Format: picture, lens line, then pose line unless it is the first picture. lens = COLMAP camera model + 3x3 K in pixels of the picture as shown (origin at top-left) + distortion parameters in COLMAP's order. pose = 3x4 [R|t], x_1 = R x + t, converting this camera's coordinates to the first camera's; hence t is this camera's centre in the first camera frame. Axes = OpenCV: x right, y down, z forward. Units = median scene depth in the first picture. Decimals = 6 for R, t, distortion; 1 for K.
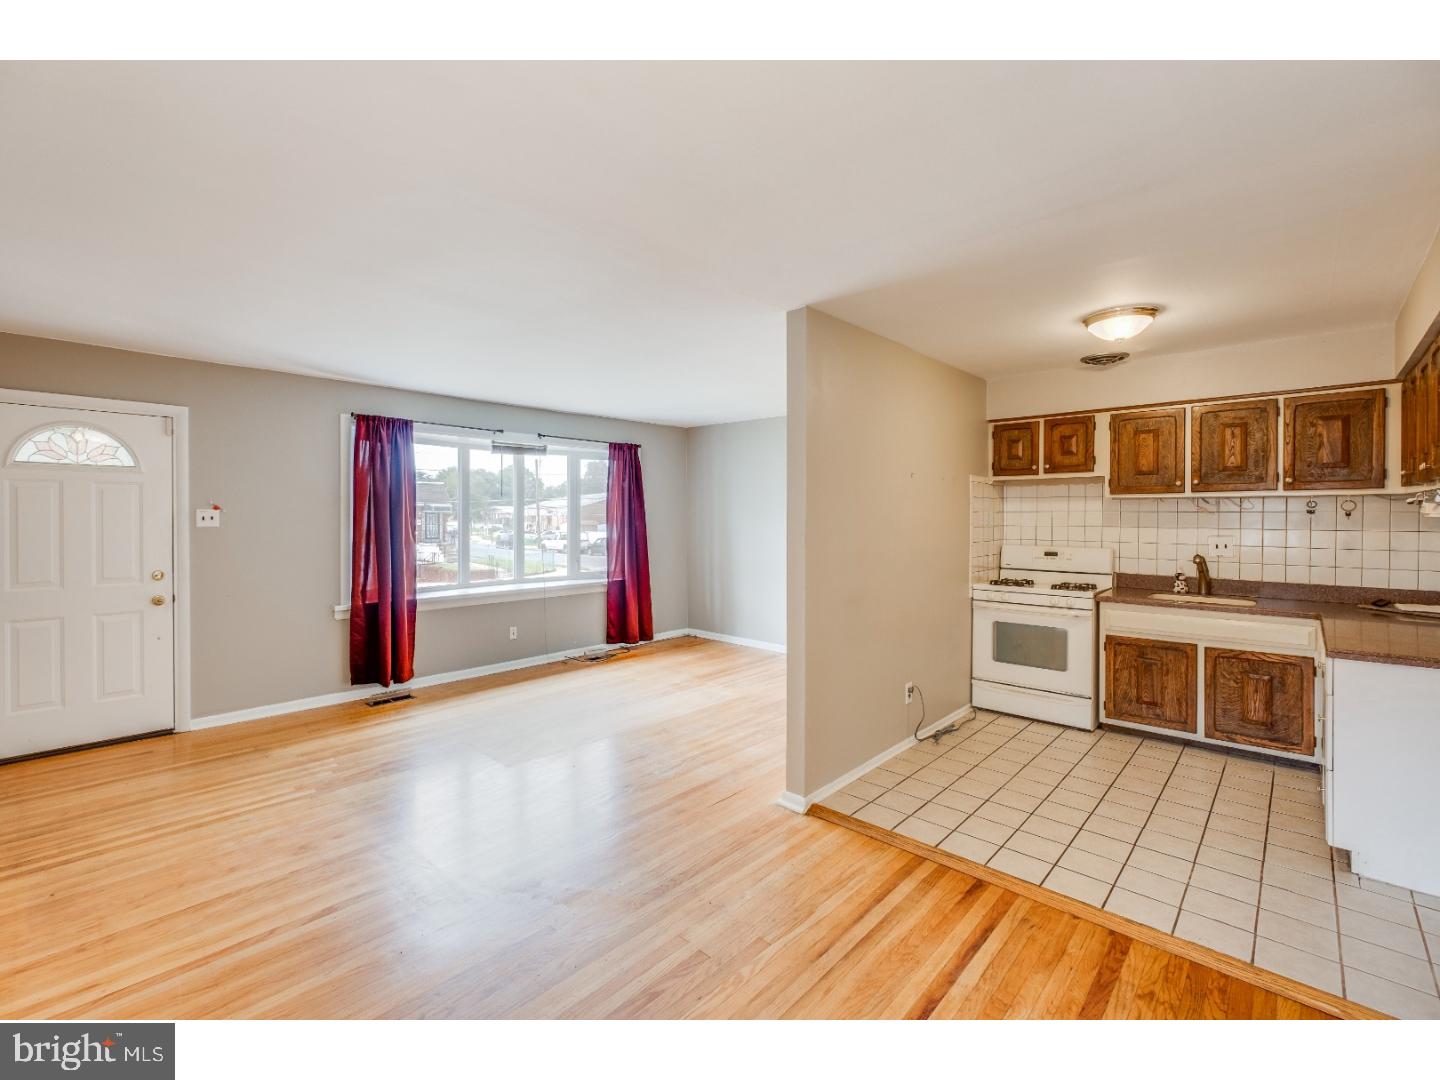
lens RADIAL K [[651.8, 0, 704.8], [0, 651.8, 522.2], [0, 0, 1]] dist [-0.000698, -0.000047]
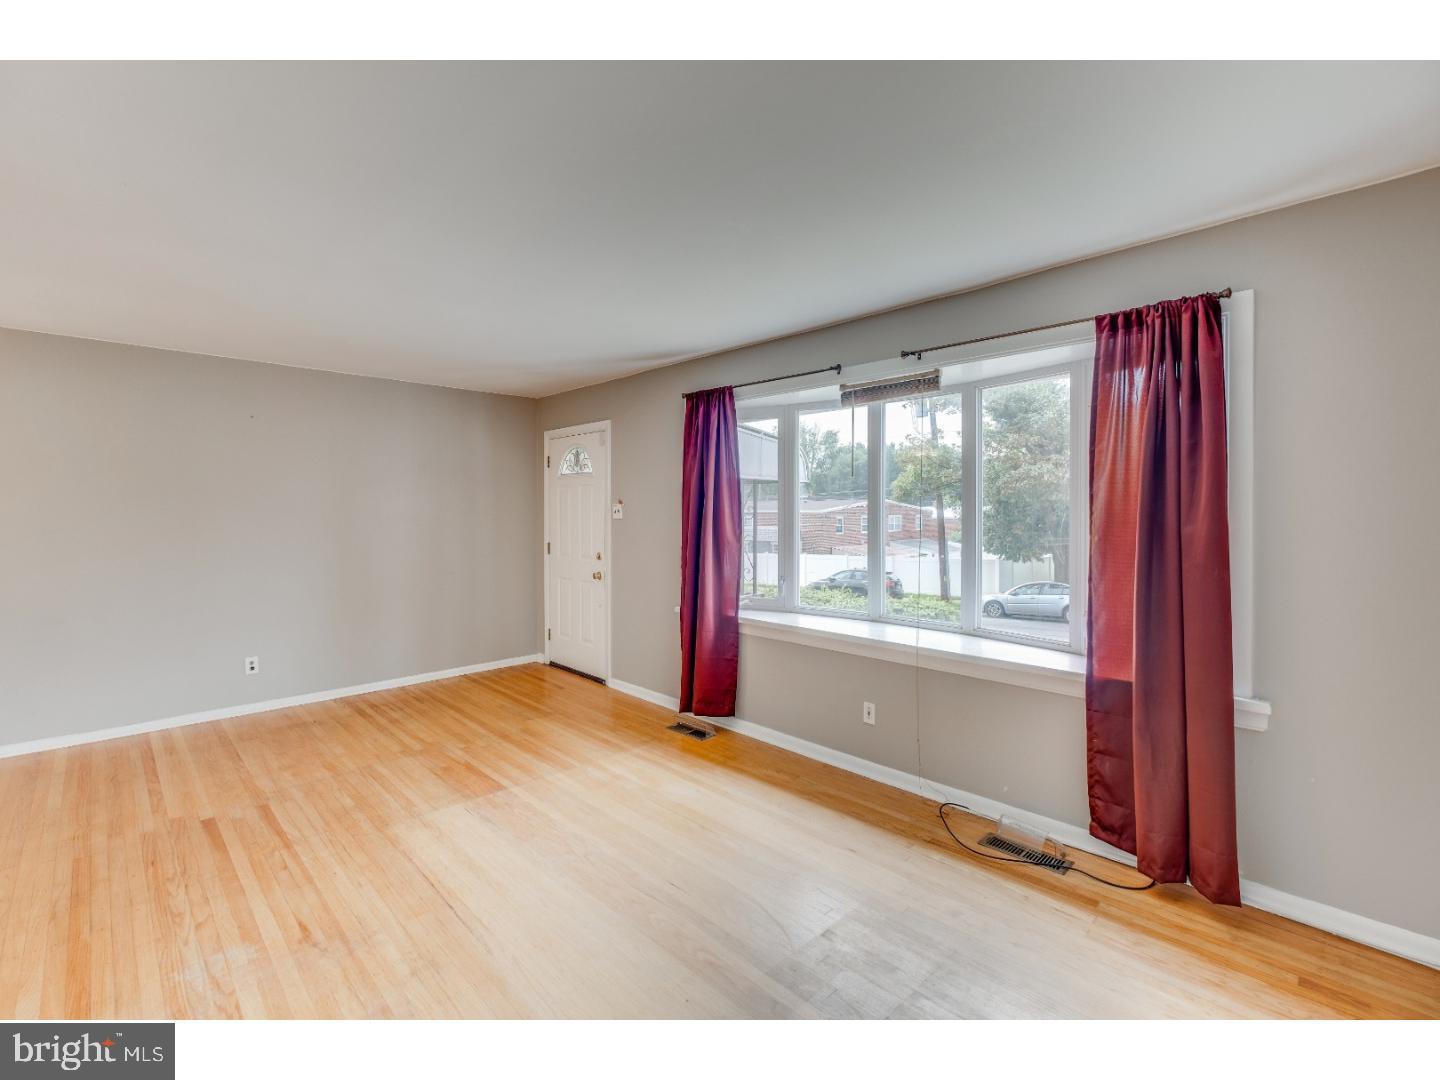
lens RADIAL K [[651.8, 0, 711.3], [0, 651.8, 507.8], [0, 0, 1]] dist [-0.000698, -0.000047]
pose [[-0.066010, -0.008575, -0.997782, 0.381692], [-0.013564, 0.999878, -0.007696, -0.004917], [0.997727, 0.013026, -0.066118, 1.189234]]
